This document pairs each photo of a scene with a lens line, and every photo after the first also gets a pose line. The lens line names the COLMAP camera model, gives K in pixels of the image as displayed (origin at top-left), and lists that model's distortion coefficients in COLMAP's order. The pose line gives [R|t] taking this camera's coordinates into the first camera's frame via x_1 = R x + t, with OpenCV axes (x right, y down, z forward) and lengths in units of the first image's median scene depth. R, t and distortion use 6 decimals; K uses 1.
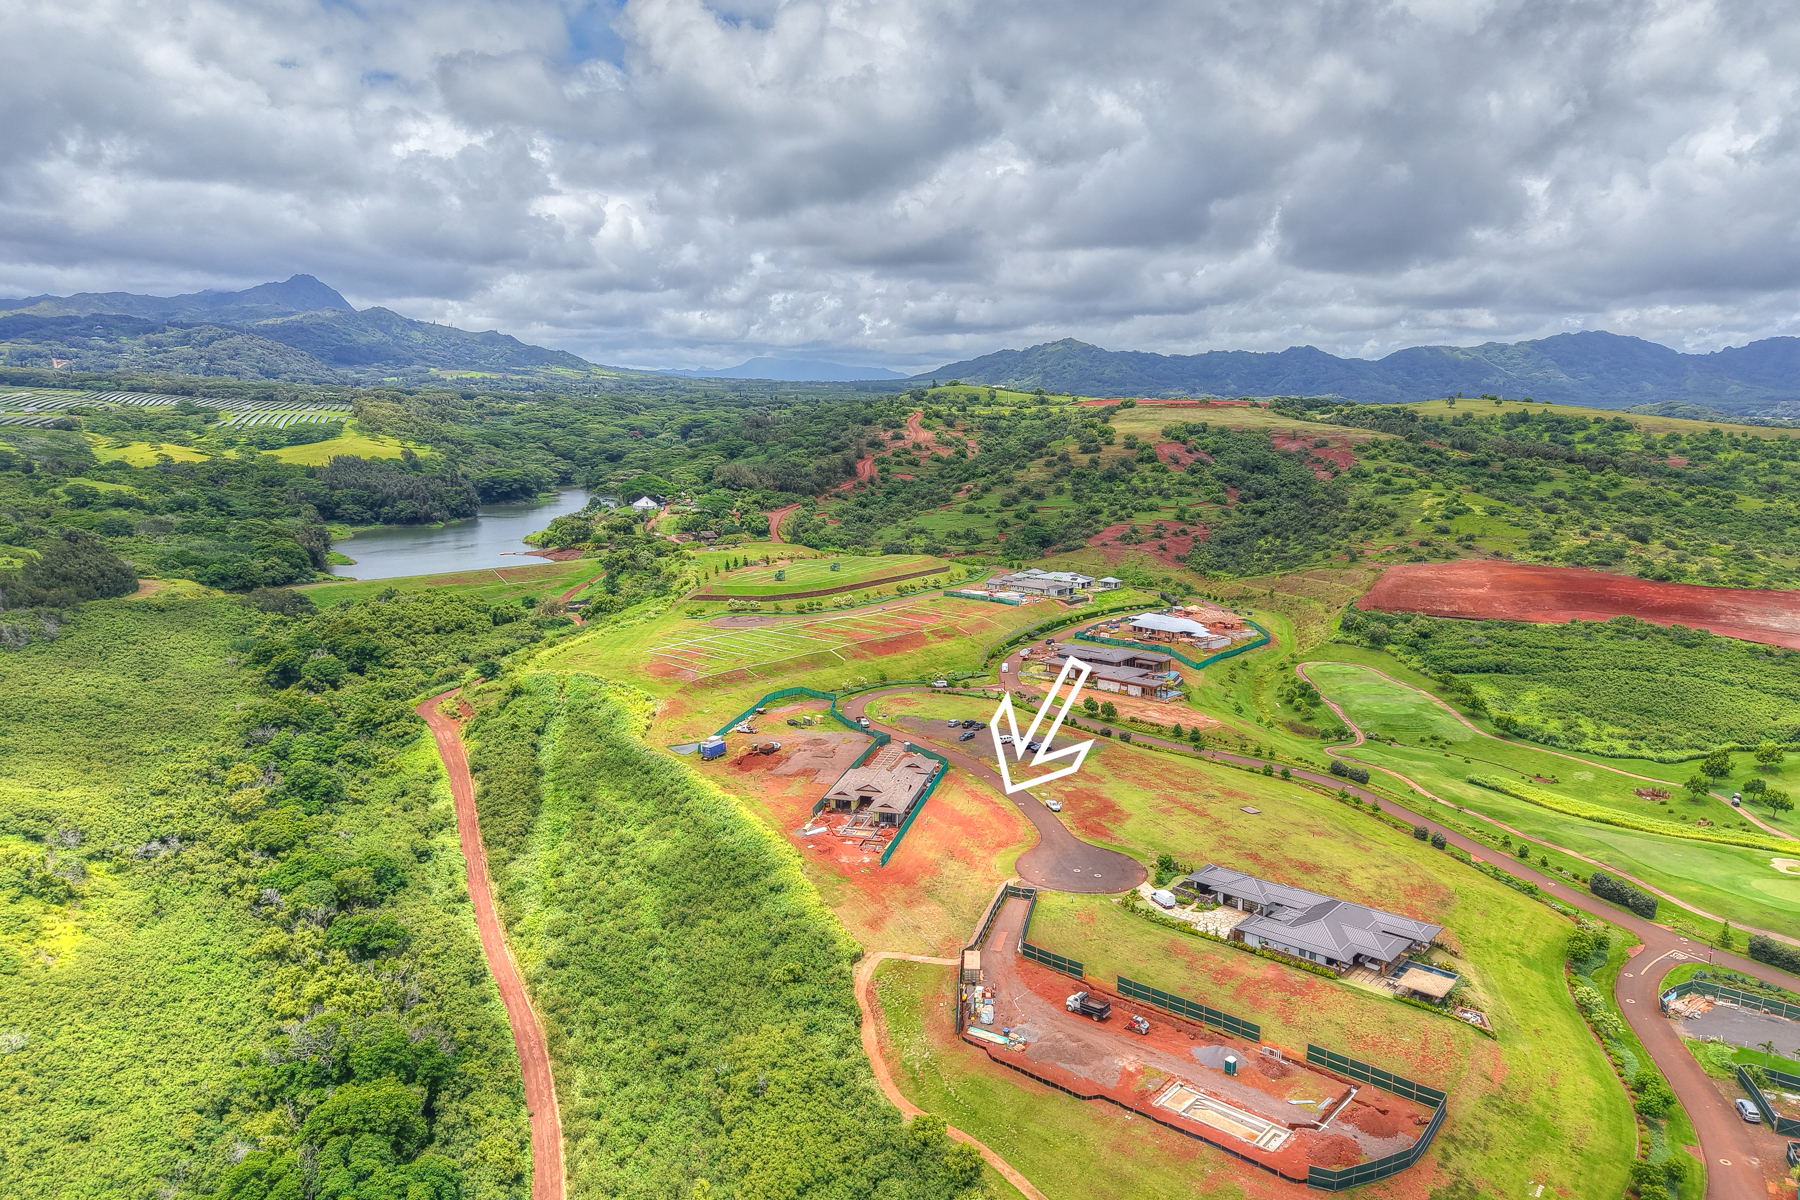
lens RADIAL K [[1332.4, 0, 834.6], [0, 1332.4, 598.9], [0, 0, 1]] dist [0.095708, -0.084585]
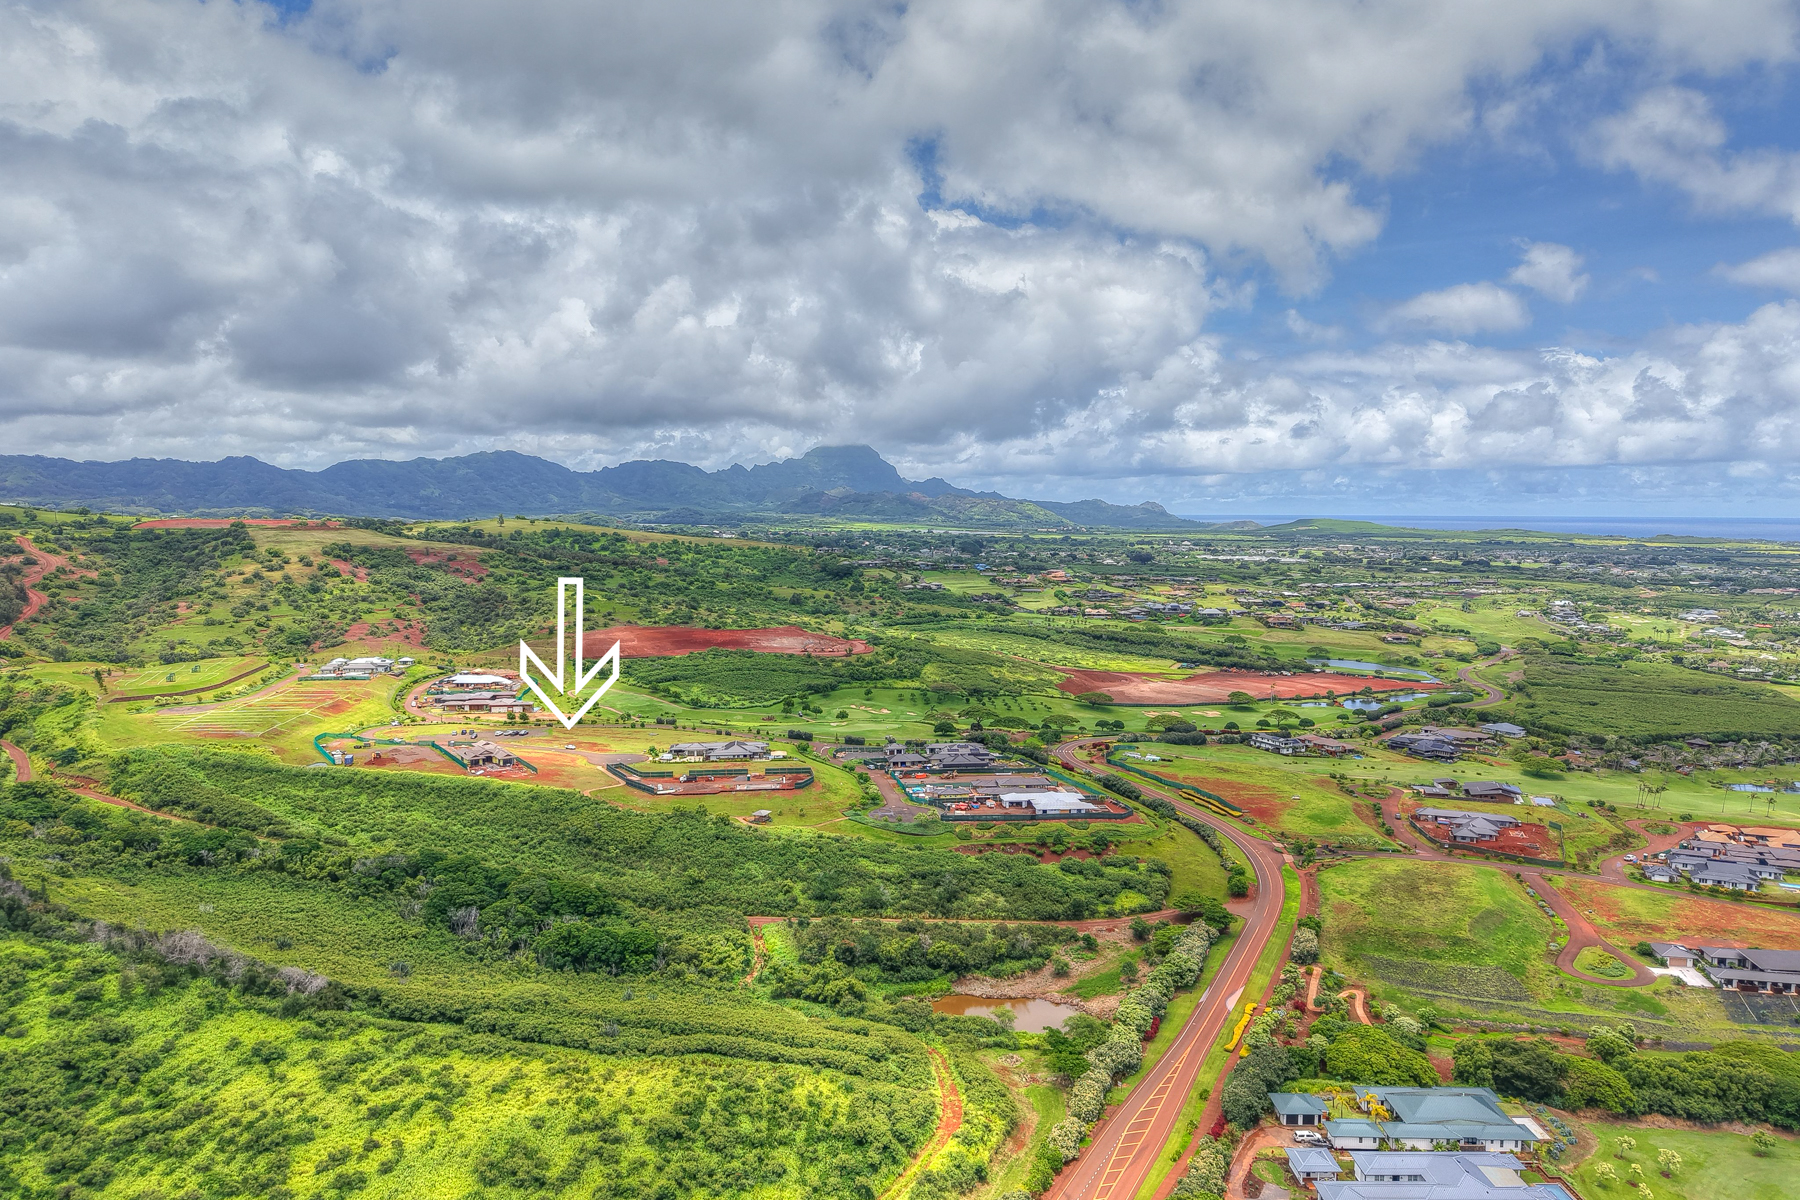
lens RADIAL K [[1332.4, 0, 834.6], [0, 1332.4, 598.9], [0, 0, 1]] dist [0.095708, -0.084585]
pose [[0.730324, -0.060741, 0.680395, -0.220531], [0.114282, 0.992865, -0.034032, 0.011679], [-0.673473, 0.102611, 0.732055, -0.185062]]
